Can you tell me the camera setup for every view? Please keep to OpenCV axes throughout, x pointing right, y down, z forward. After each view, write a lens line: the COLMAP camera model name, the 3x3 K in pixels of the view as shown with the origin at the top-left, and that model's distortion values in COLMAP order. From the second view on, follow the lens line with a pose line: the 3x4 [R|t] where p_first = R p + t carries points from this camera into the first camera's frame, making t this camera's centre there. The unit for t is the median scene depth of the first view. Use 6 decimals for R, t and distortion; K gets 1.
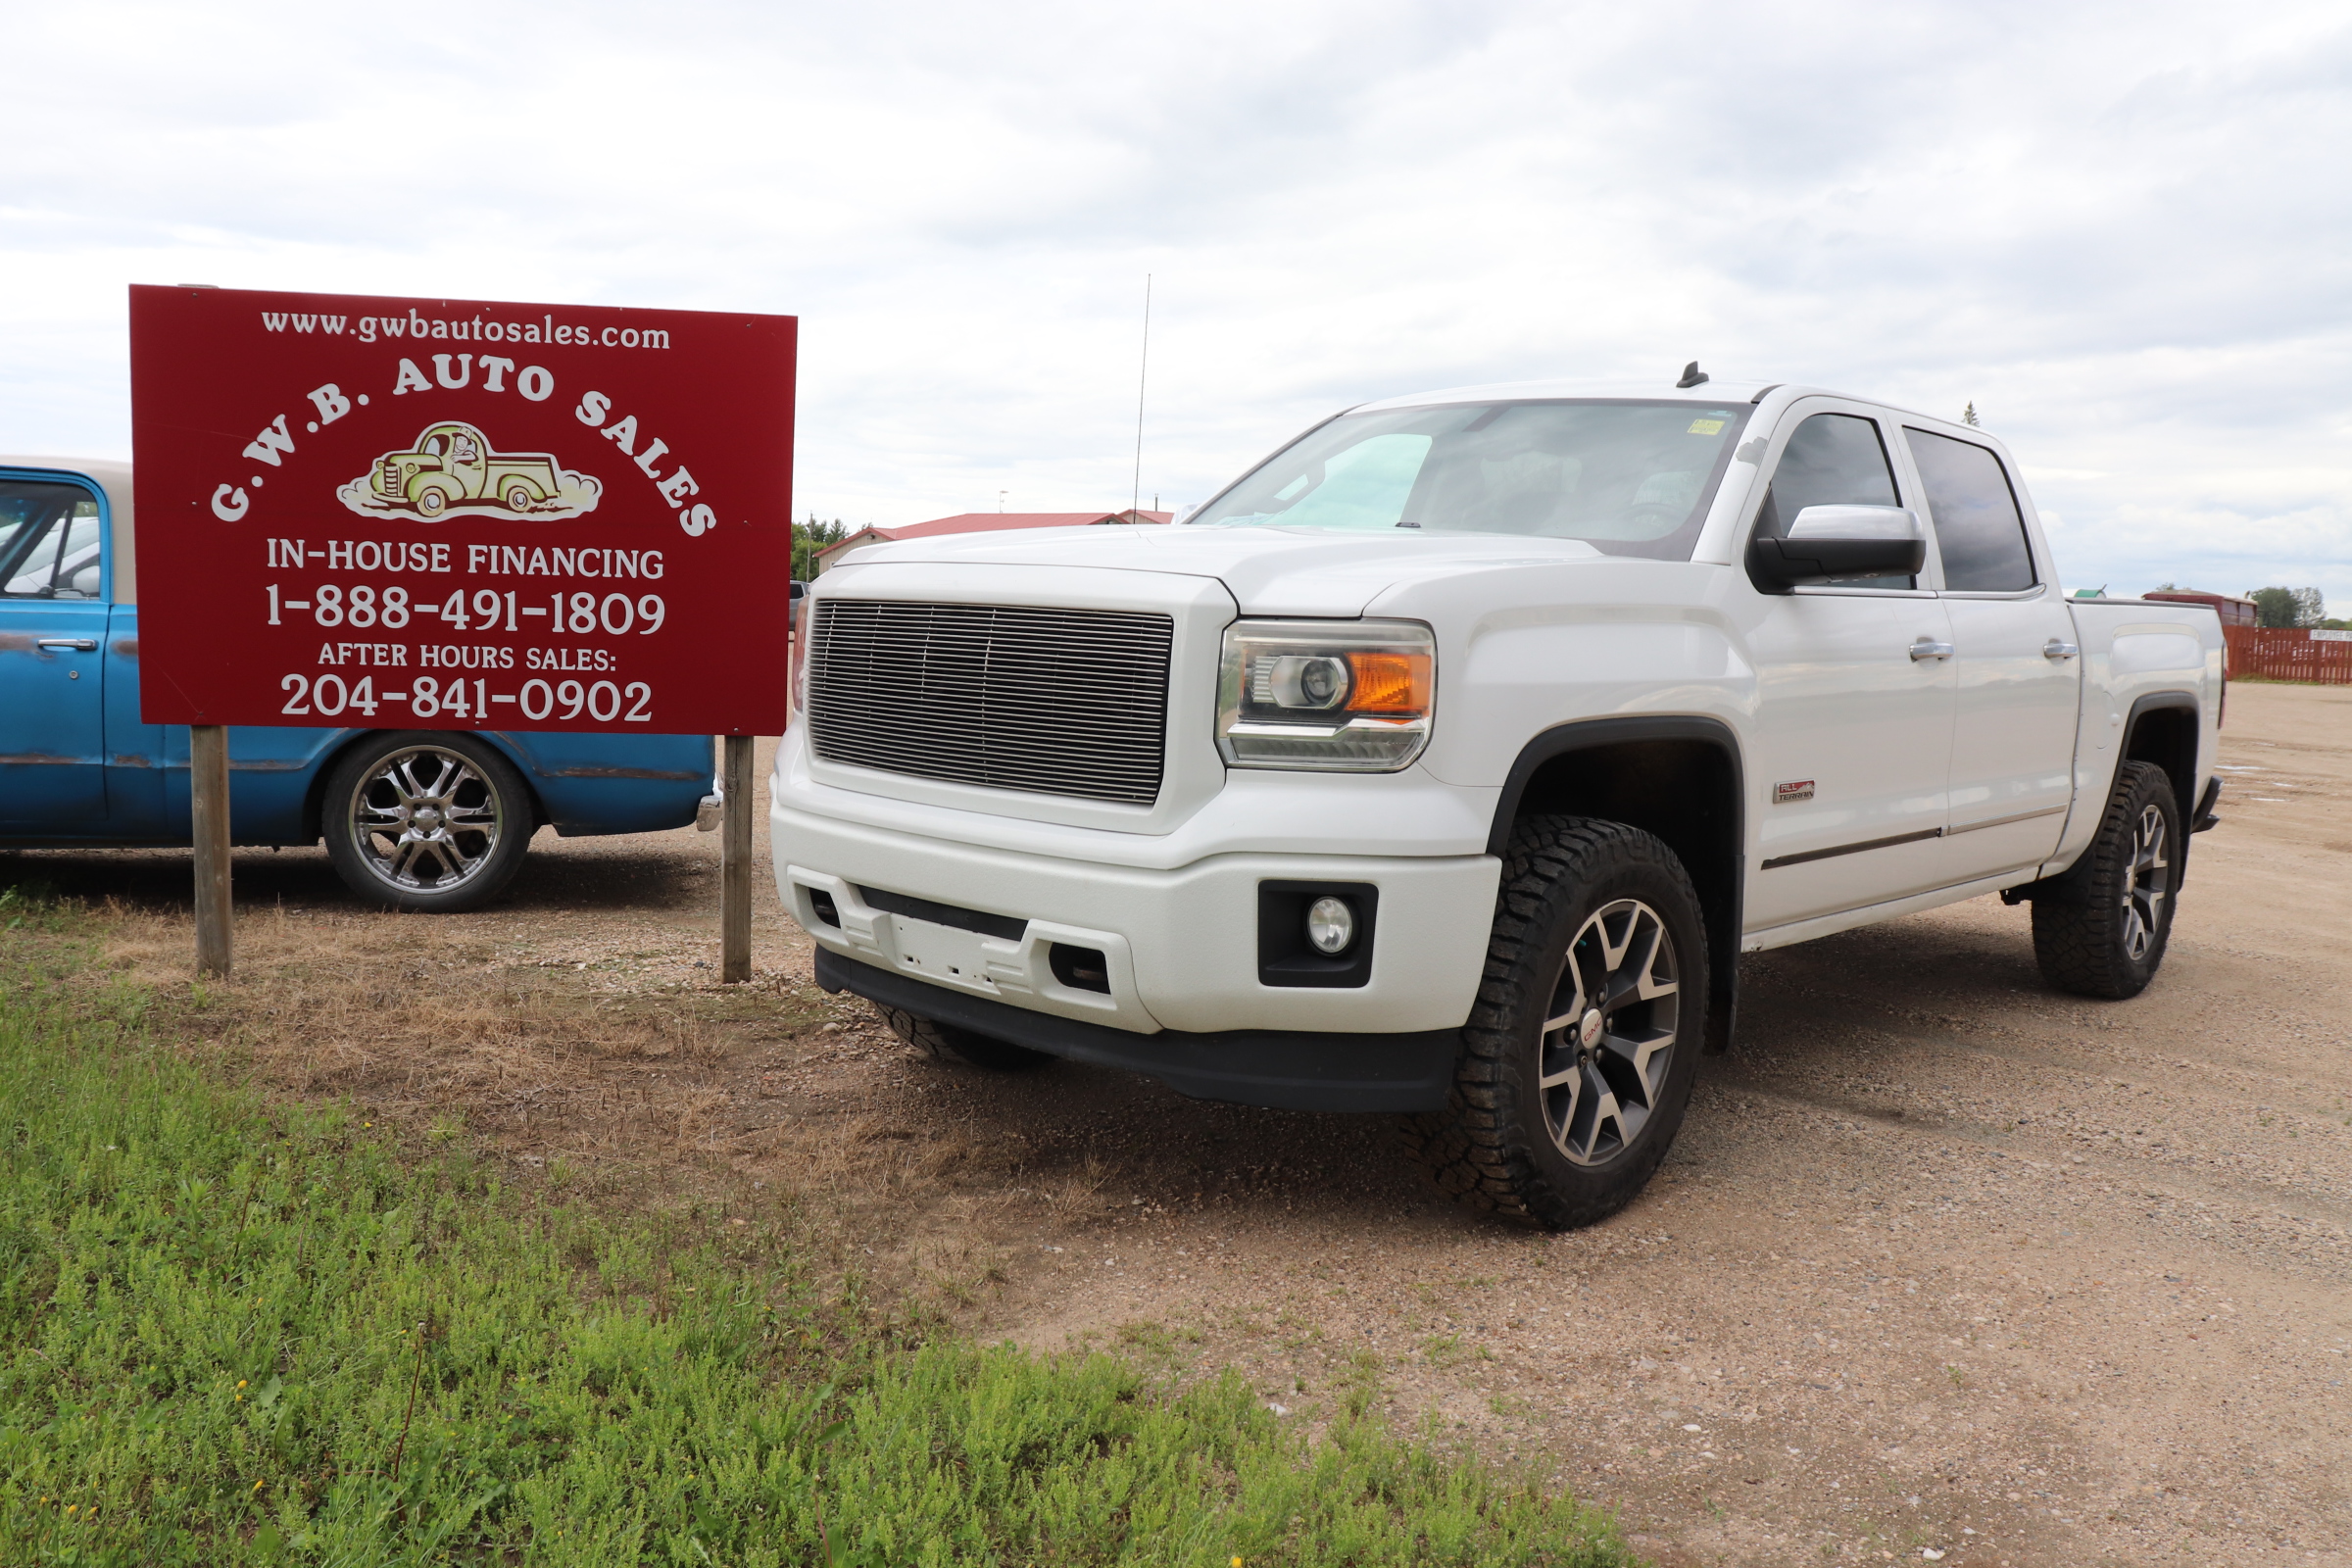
lens RADIAL K [[1929.8, 0, 1178.5], [0, 1929.8, 741.6], [0, 0, 1]] dist [-0.186791, 0.183416]
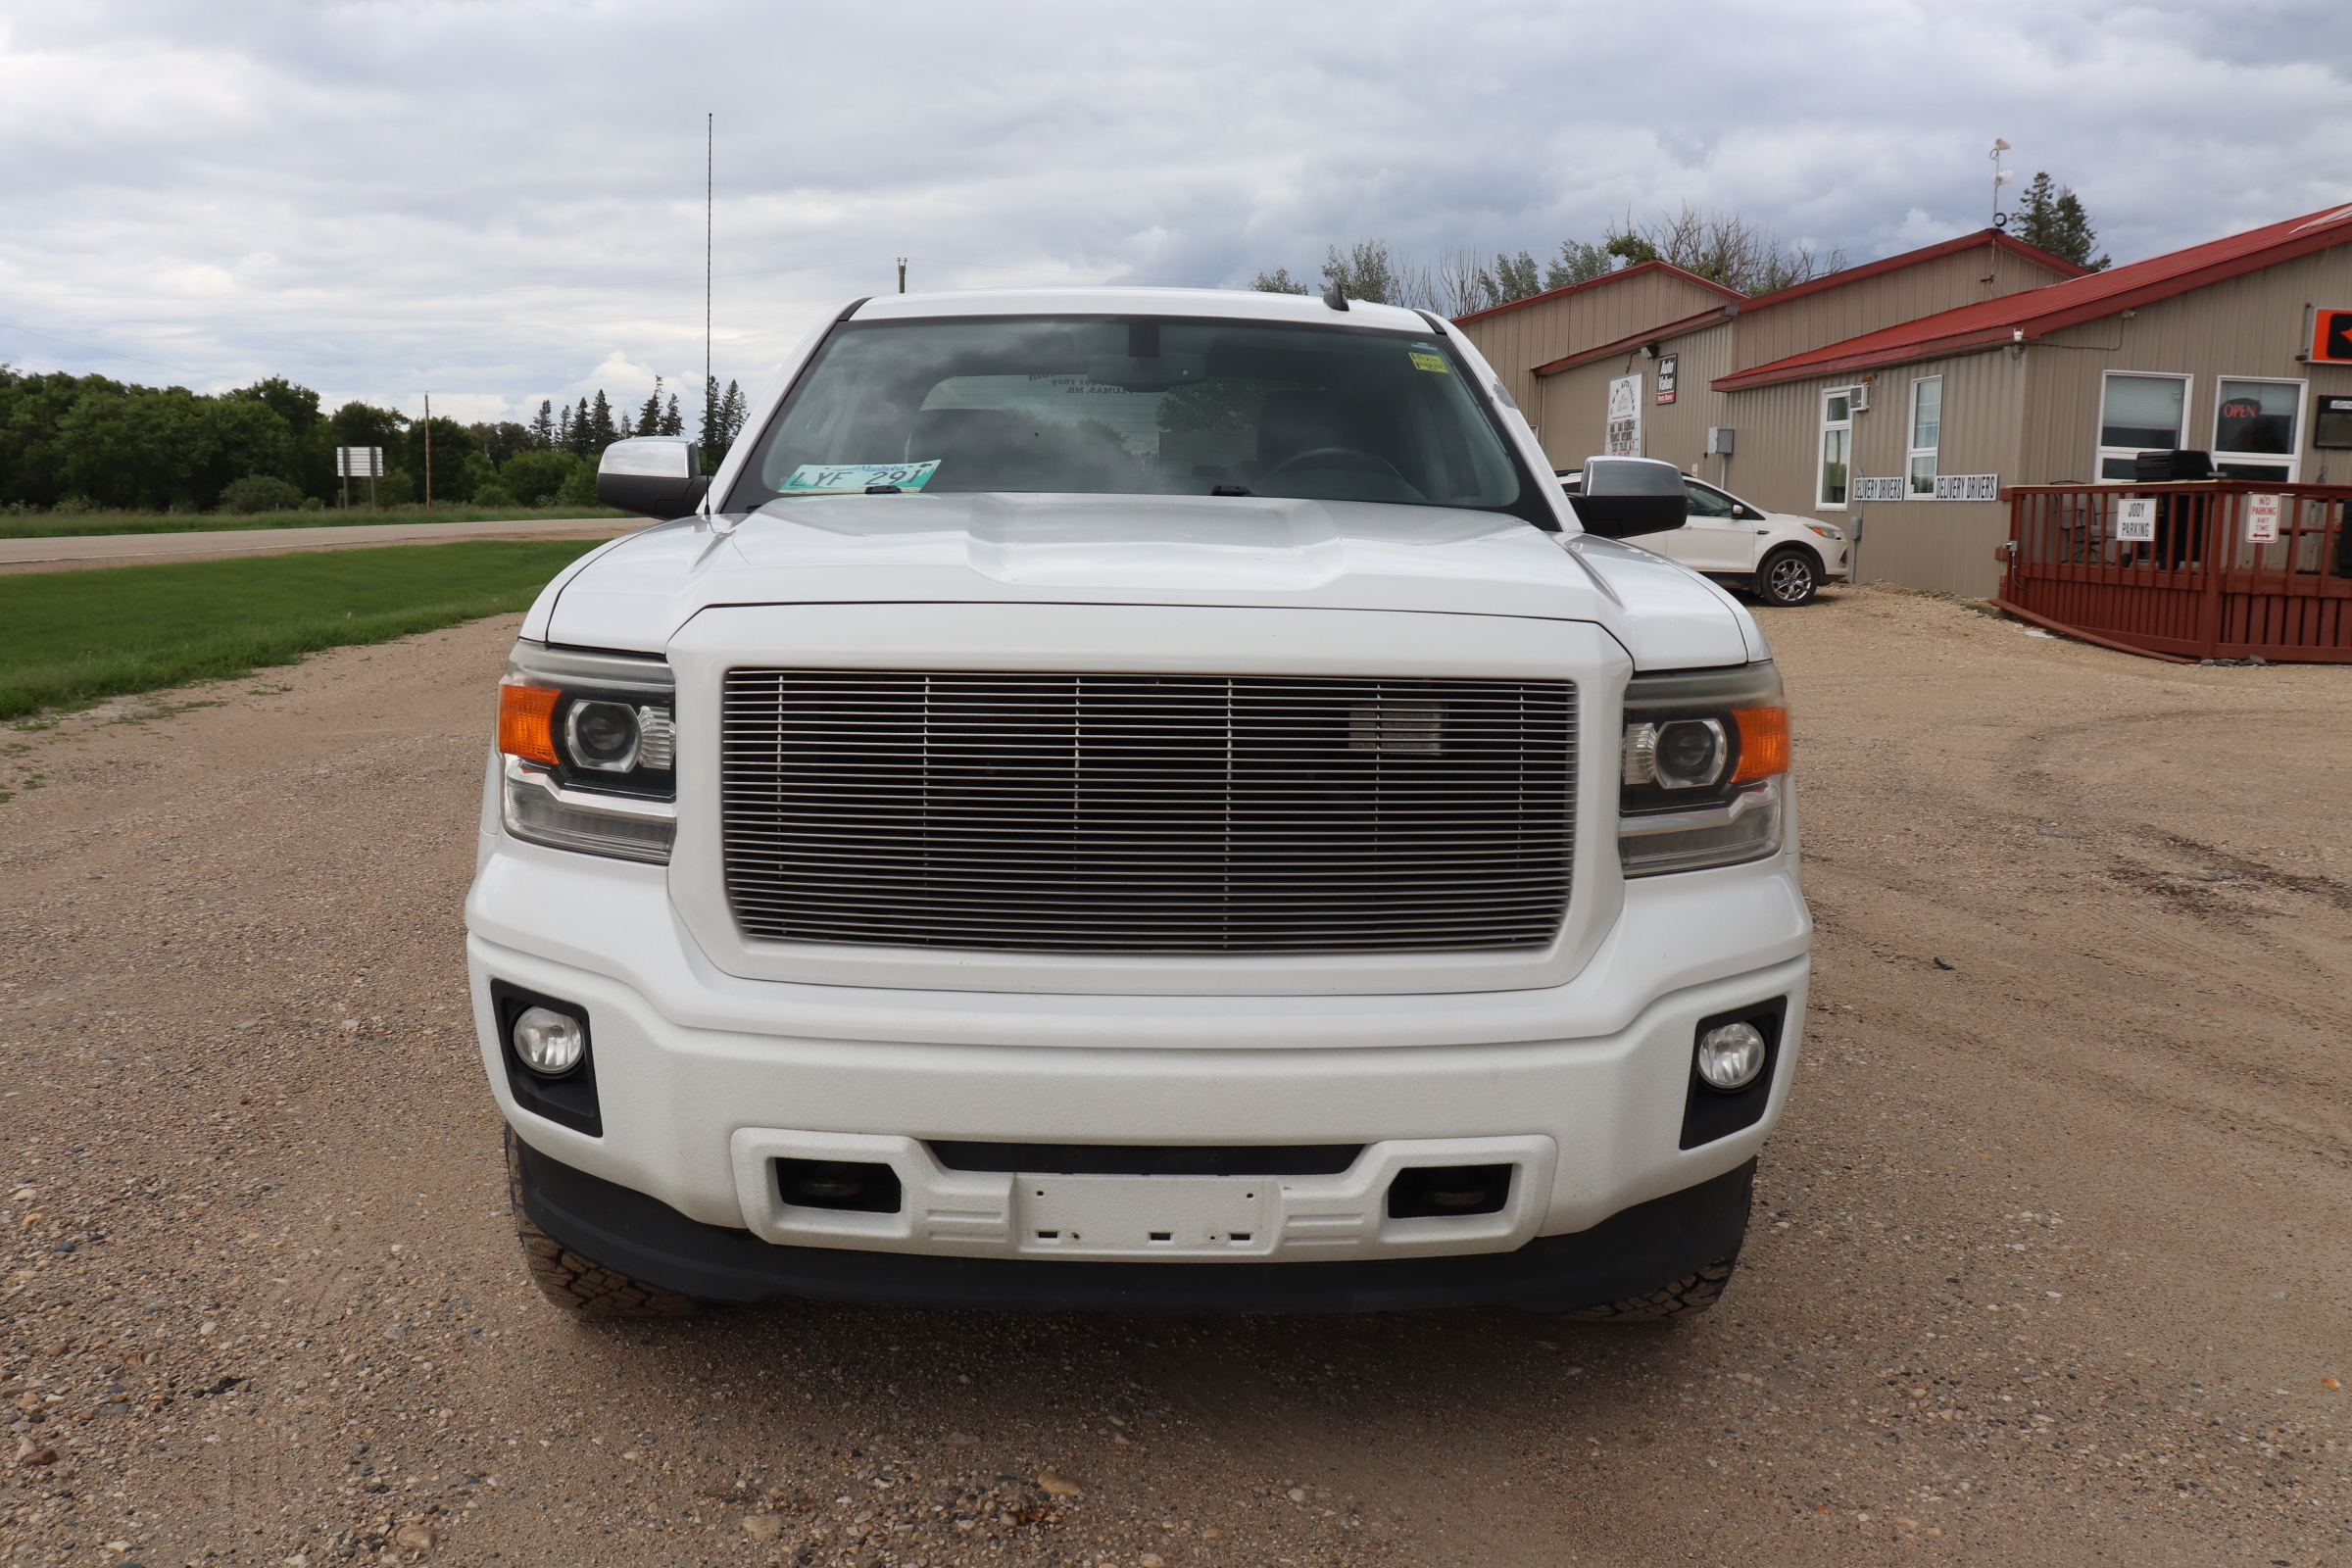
lens RADIAL K [[1929.8, 0, 1178.5], [0, 1929.8, 741.6], [0, 0, 1]] dist [-0.186791, 0.183416]
pose [[0.698115, -0.122507, 0.705428, -0.554304], [0.057953, 0.991689, 0.114868, -0.121997], [-0.713637, -0.039309, 0.699412, 0.557423]]
